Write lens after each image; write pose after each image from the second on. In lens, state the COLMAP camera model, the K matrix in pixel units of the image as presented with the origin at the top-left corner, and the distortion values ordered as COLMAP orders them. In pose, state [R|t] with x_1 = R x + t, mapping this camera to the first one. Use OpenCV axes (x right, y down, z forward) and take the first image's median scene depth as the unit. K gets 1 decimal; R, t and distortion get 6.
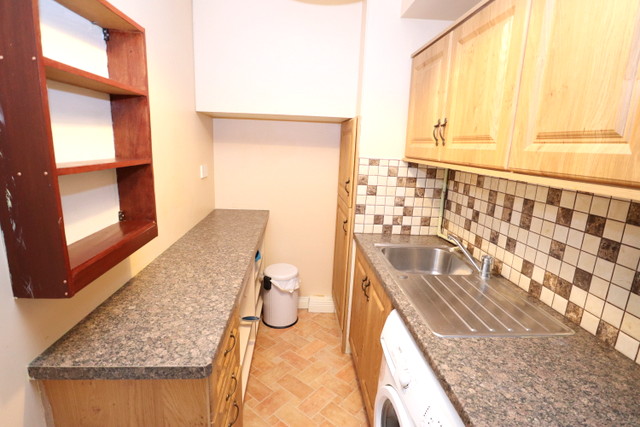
lens RADIAL K [[322.4, 0, 321.7], [0, 322.4, 214.7], [0, 0, 1]] dist [-0.026162, 0.001496]
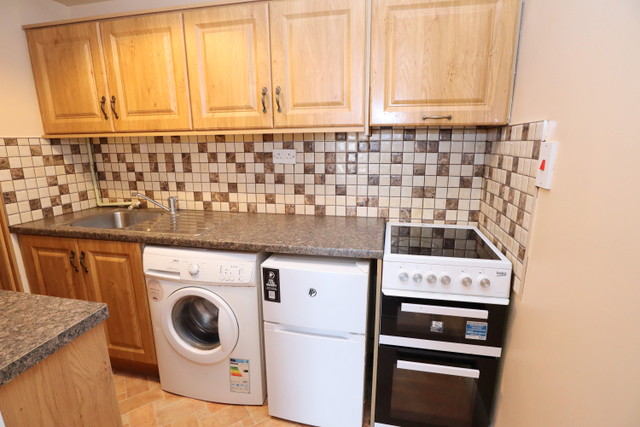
lens RADIAL K [[322.4, 0, 321.7], [0, 322.4, 214.7], [0, 0, 1]] dist [-0.026162, 0.001496]
pose [[0.277470, -0.264903, 0.923492, -0.601552], [0.227210, 0.952061, 0.204831, 0.060930], [-0.933481, 0.152992, 0.324357, -0.065776]]
